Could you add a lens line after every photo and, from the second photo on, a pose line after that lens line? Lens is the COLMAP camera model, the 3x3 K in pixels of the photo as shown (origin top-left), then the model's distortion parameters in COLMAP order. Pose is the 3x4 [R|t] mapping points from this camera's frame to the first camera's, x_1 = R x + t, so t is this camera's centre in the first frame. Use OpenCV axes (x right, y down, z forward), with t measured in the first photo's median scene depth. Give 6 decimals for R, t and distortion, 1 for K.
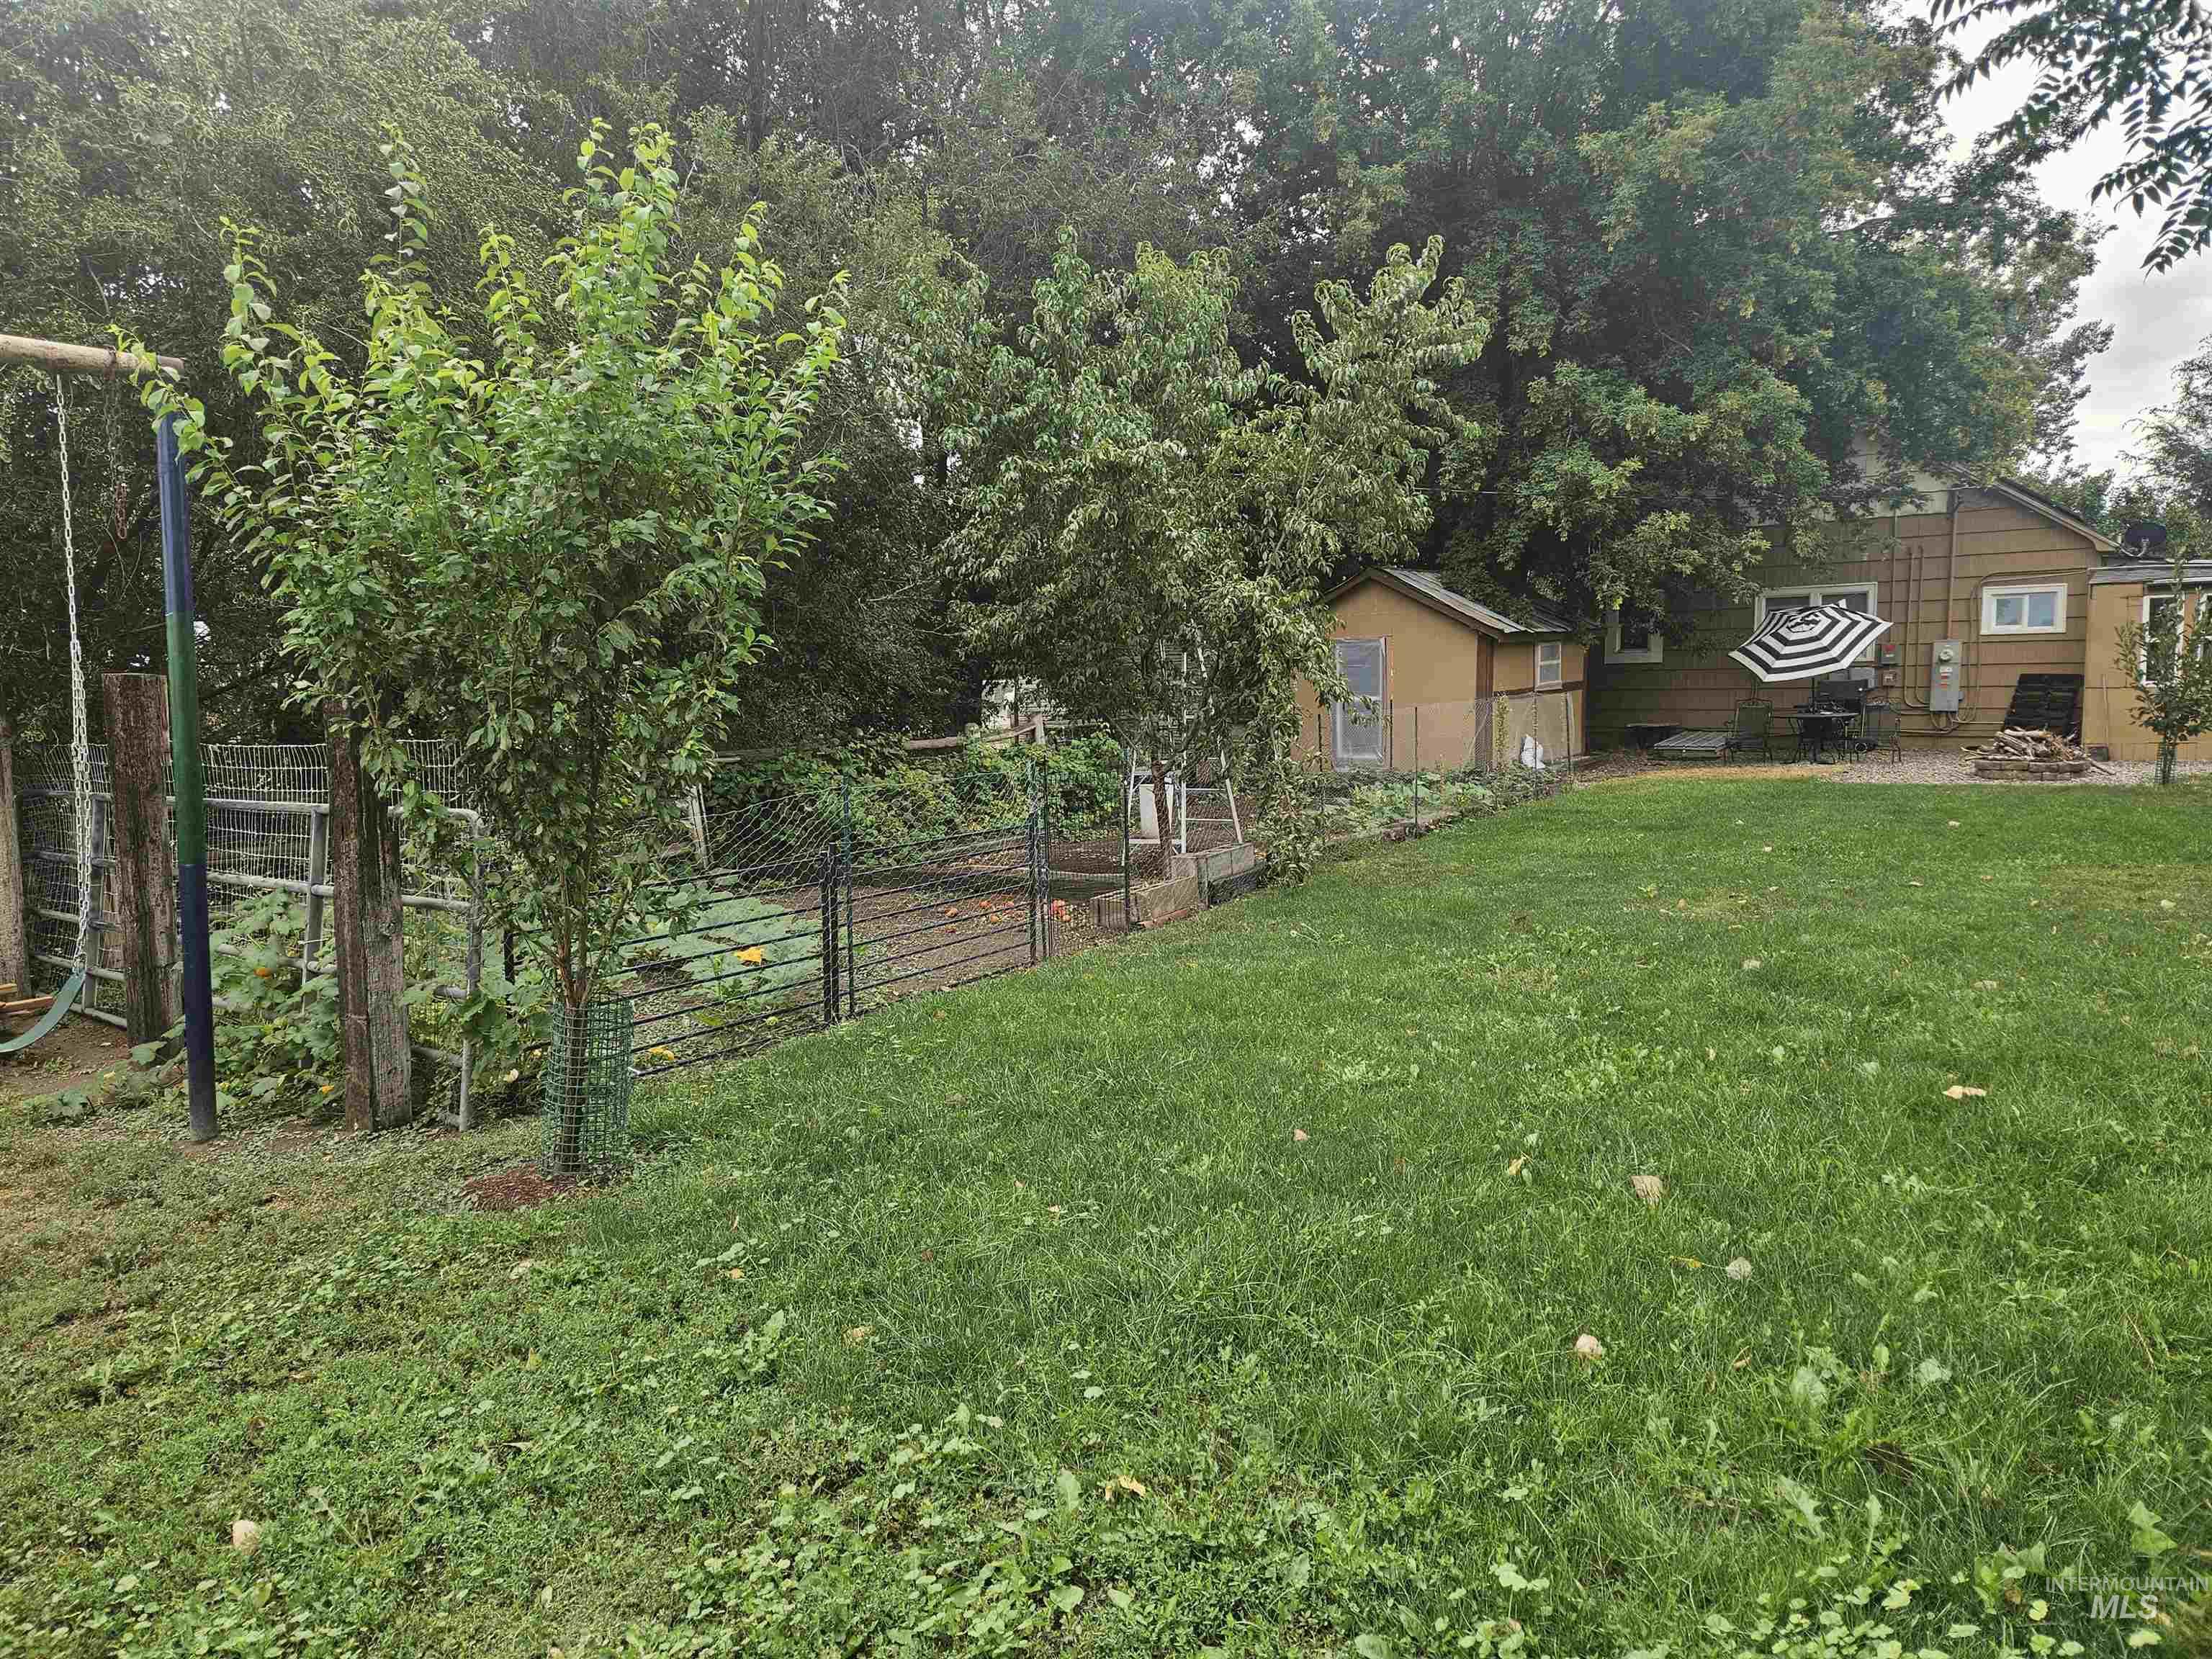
lens RADIAL K [[1428.8, 0, 1078.5], [0, 1428.8, 827.7], [0, 0, 1]] dist [0.055689, -0.041143]
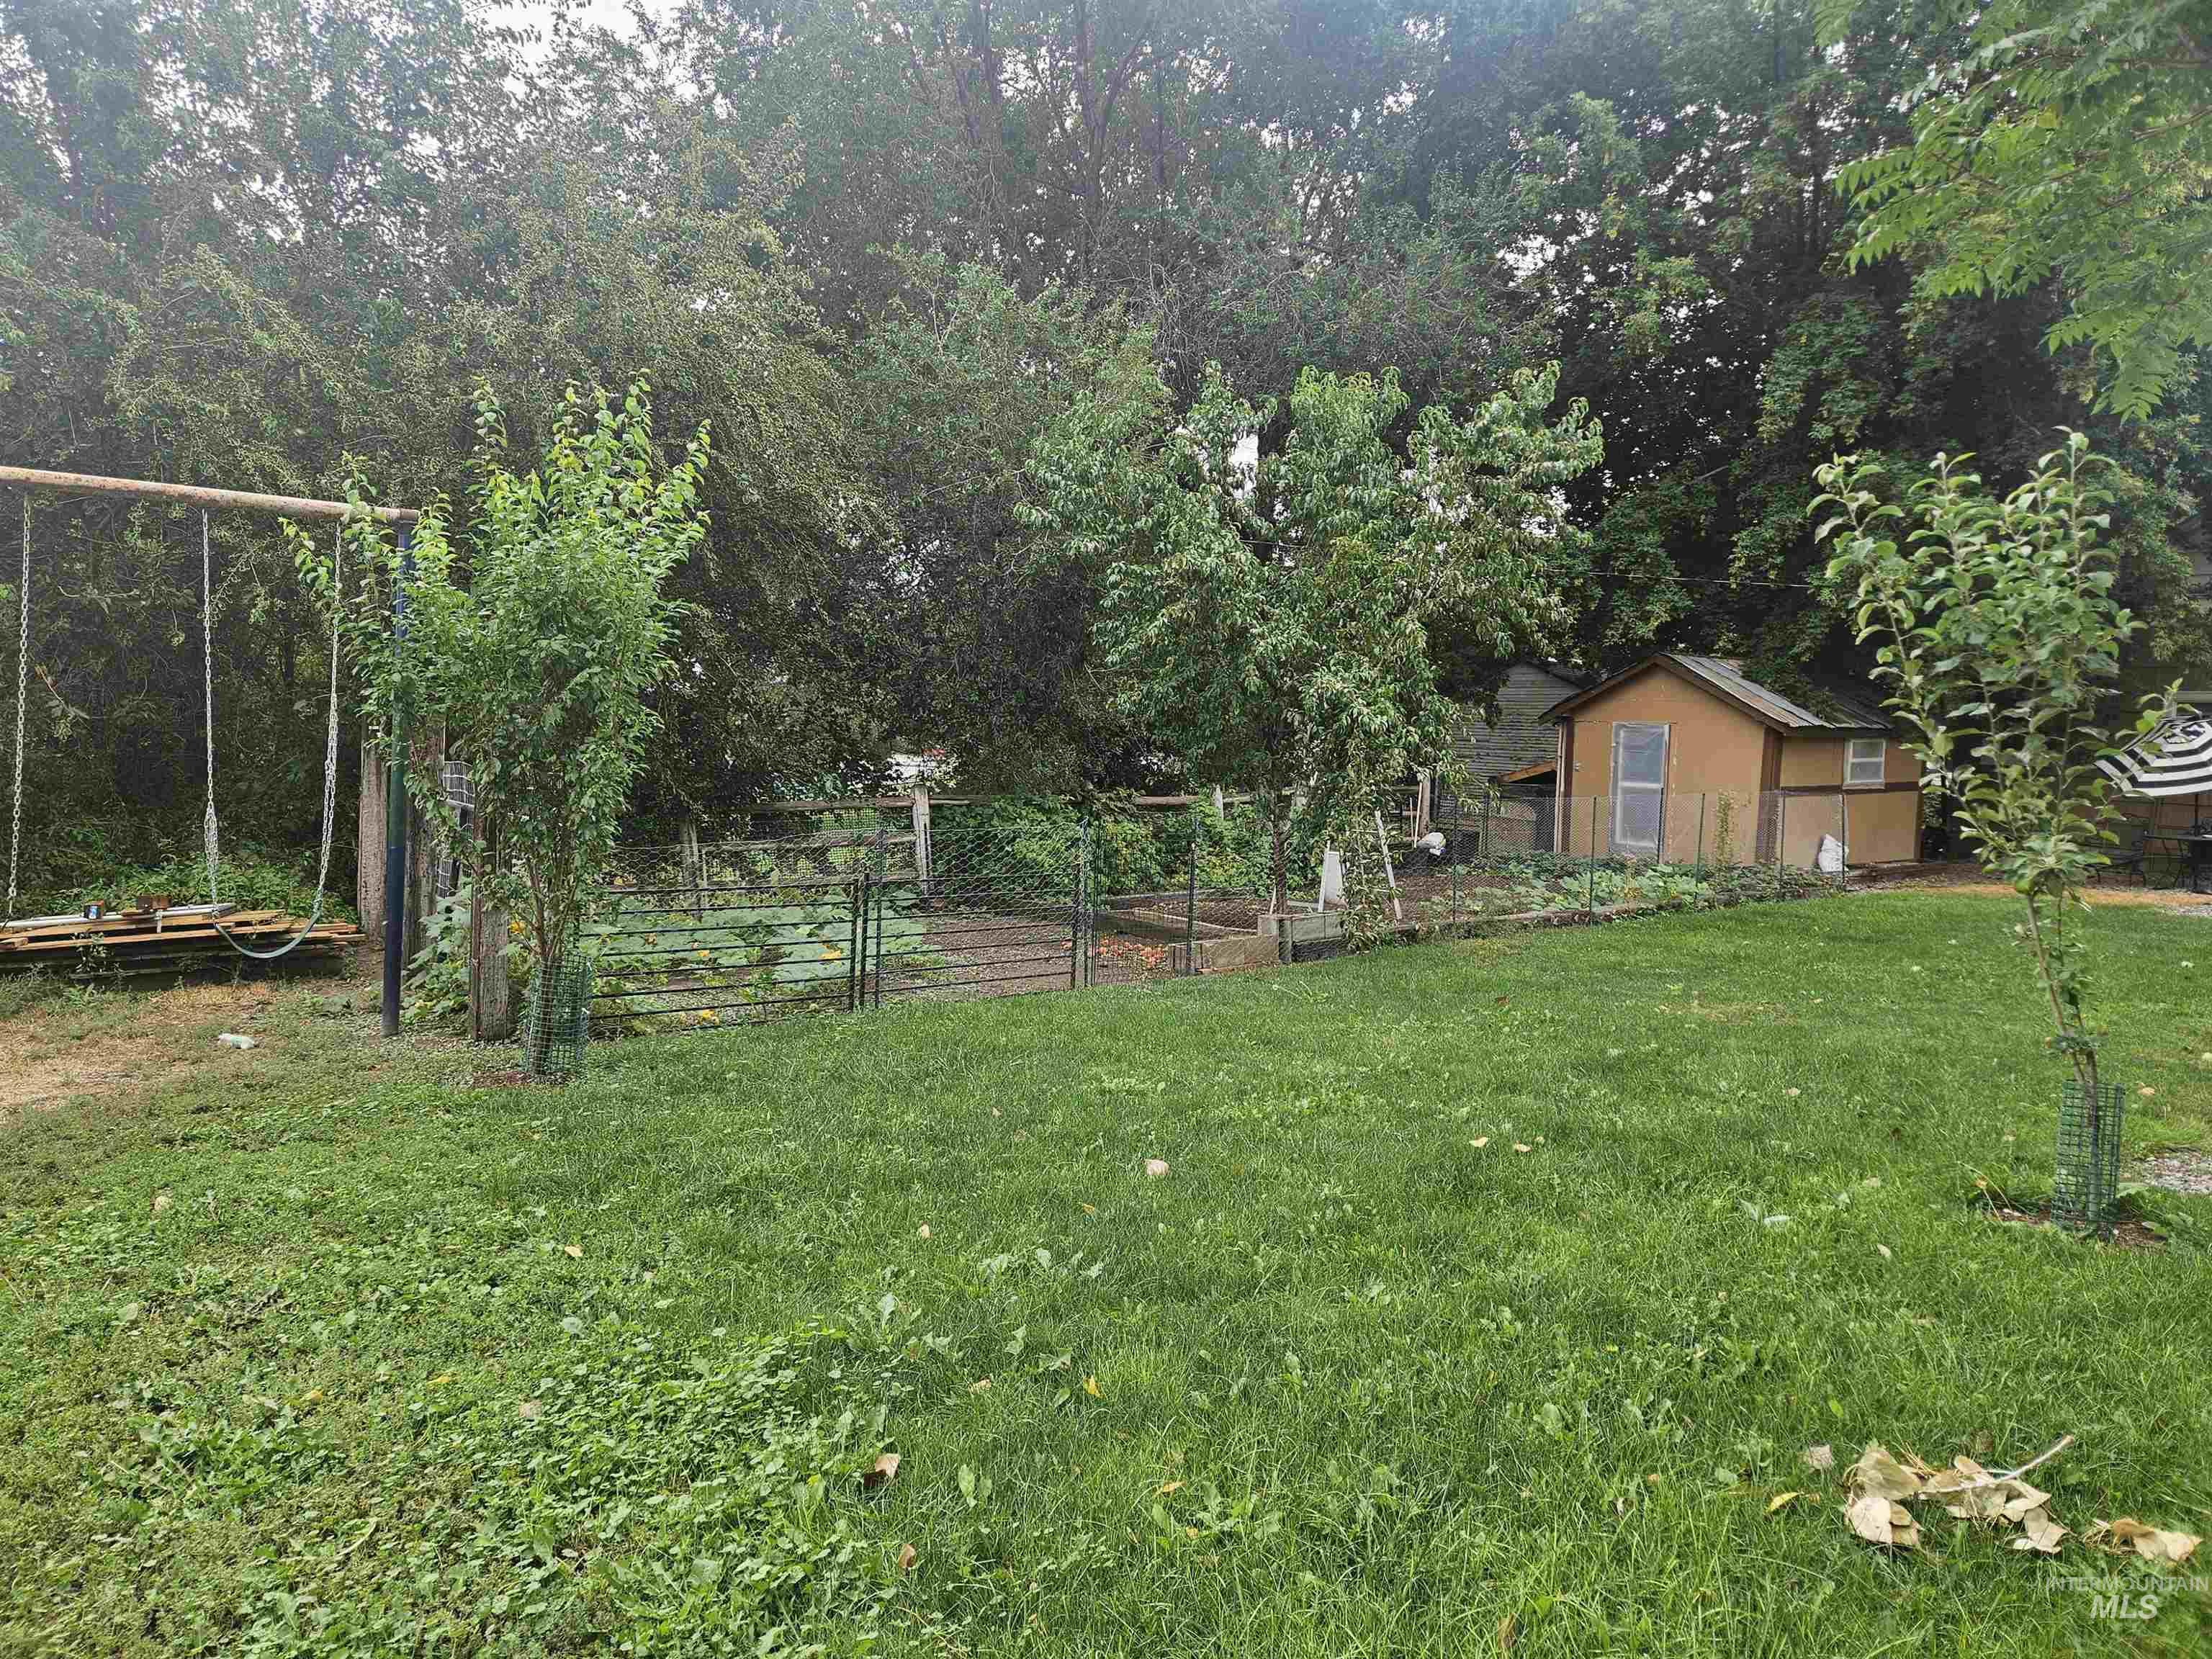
lens RADIAL K [[1428.8, 0, 1088.0], [0, 1428.8, 835.5], [0, 0, 1]] dist [0.055689, -0.041143]
pose [[0.953751, 0.075280, -0.291018, 0.212901], [-0.084599, 0.996223, -0.019553, -0.007303], [0.288447, 0.043269, 0.956518, -0.090679]]
